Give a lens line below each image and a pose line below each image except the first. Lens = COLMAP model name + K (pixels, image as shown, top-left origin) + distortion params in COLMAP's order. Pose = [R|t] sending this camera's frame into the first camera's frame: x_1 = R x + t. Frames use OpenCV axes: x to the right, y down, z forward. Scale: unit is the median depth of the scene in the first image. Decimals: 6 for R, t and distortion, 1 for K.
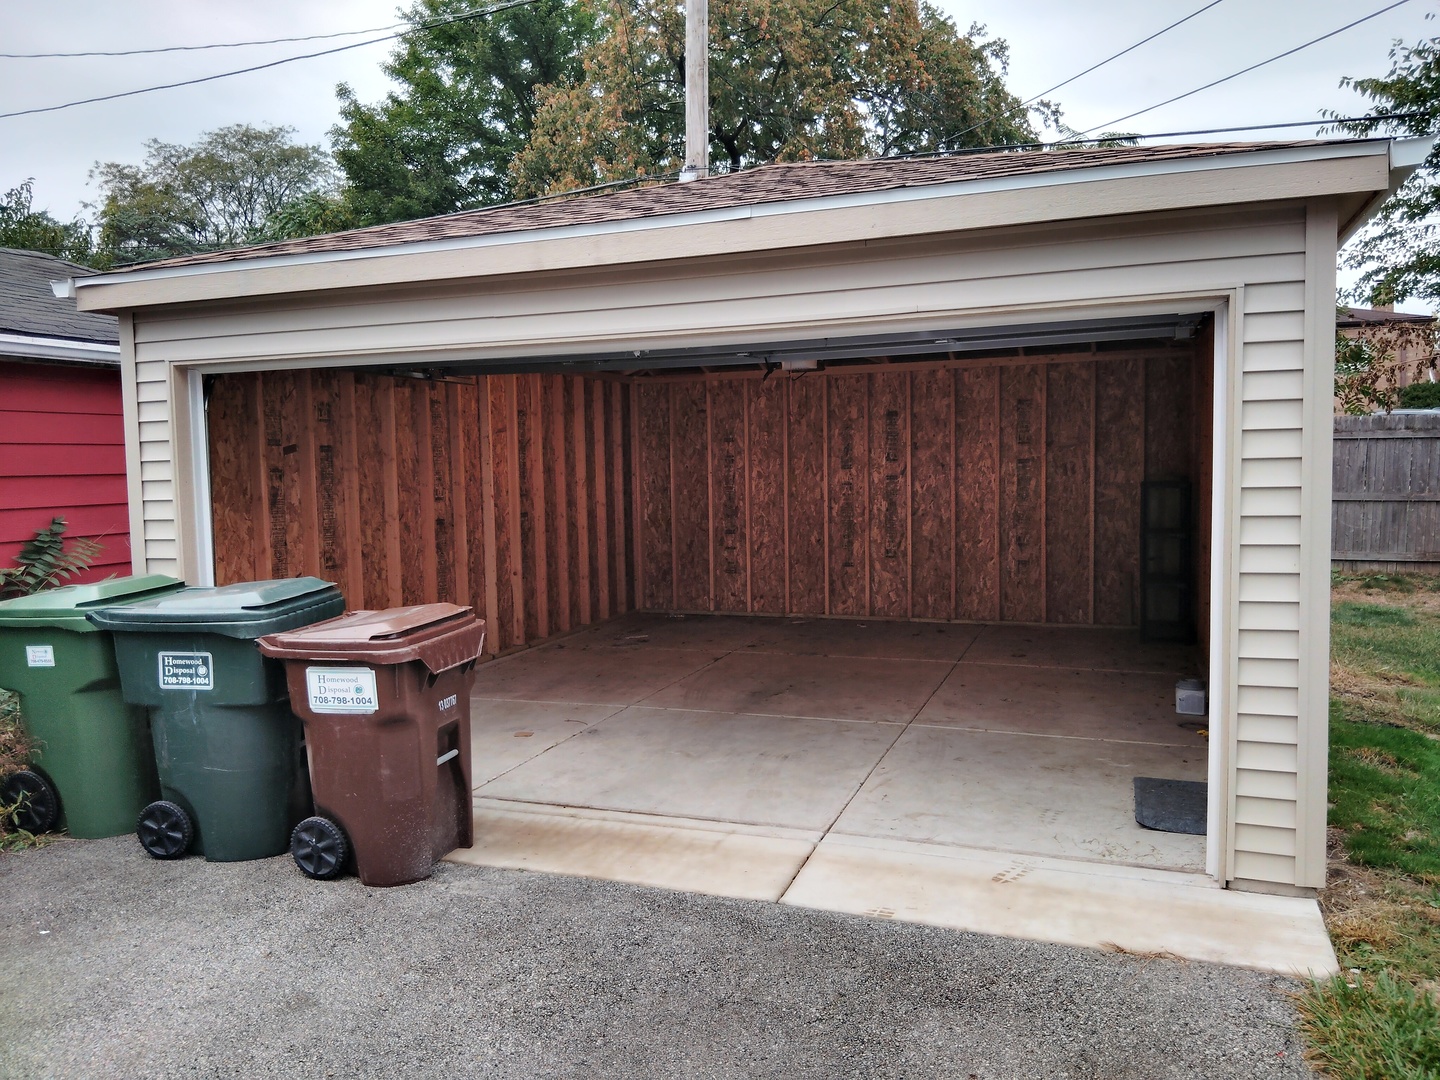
lens RADIAL K [[1089.0, 0, 721.4], [0, 1089.0, 532.9], [0, 0, 1]] dist [0.062975, -0.119040]
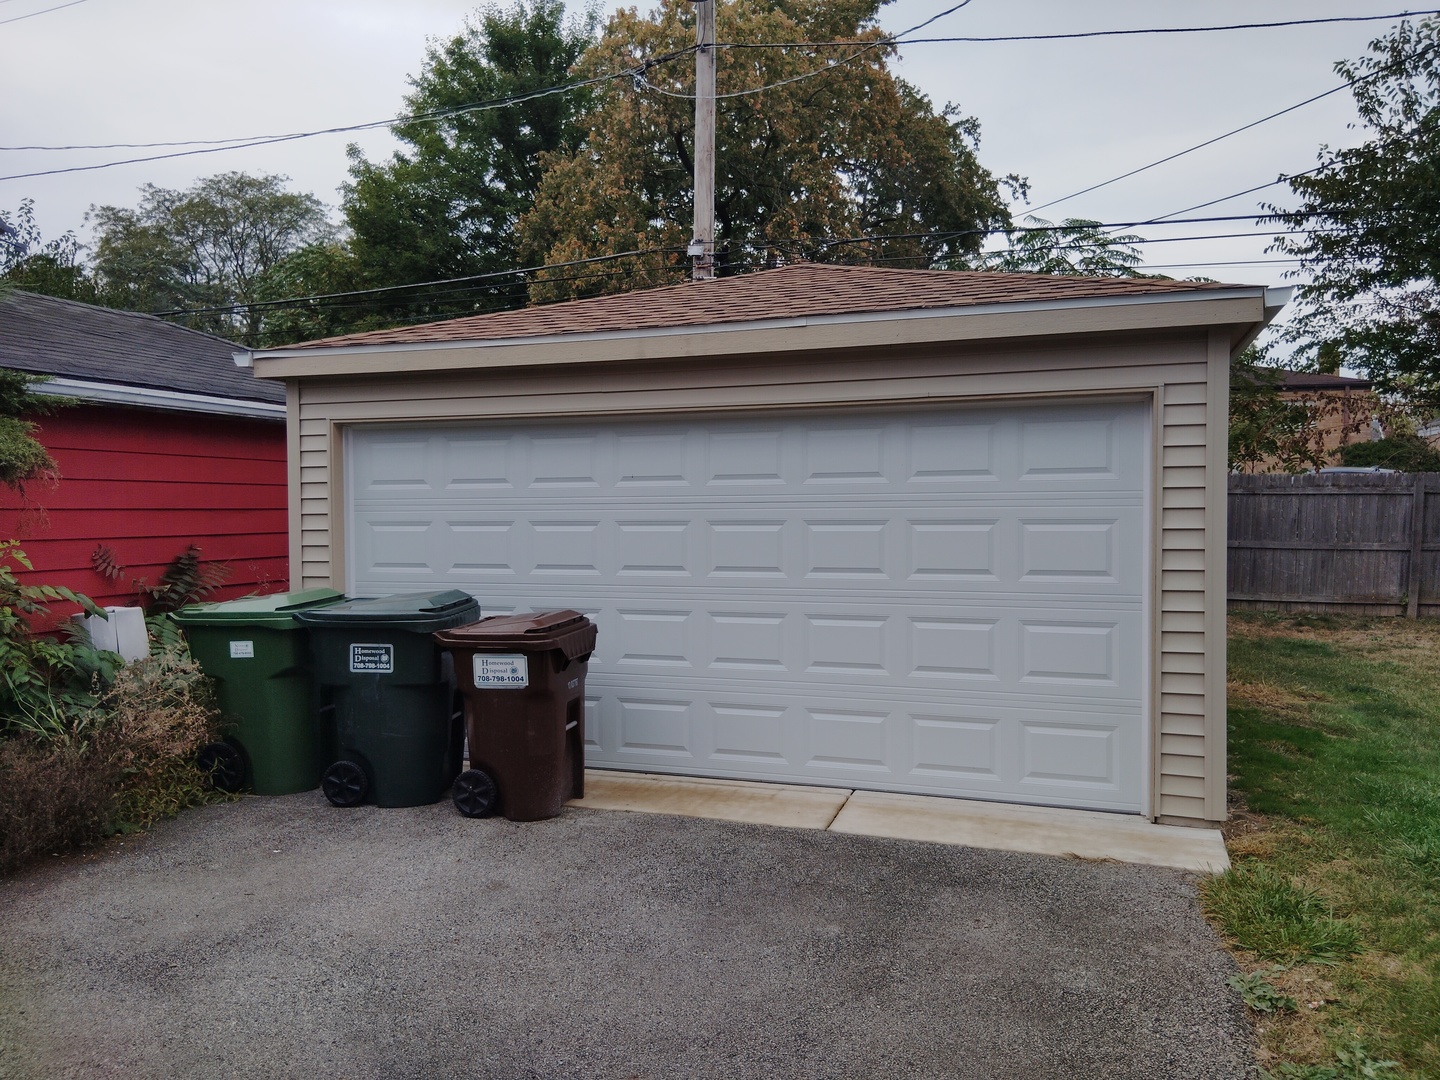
lens RADIAL K [[1089.0, 0, 718.0], [0, 1089.0, 533.9], [0, 0, 1]] dist [0.062975, -0.119040]
pose [[0.999579, 0.013804, 0.025534, -0.087393], [-0.012766, 0.999102, -0.040406, 0.019669], [-0.026068, 0.040063, 0.998857, -0.259393]]
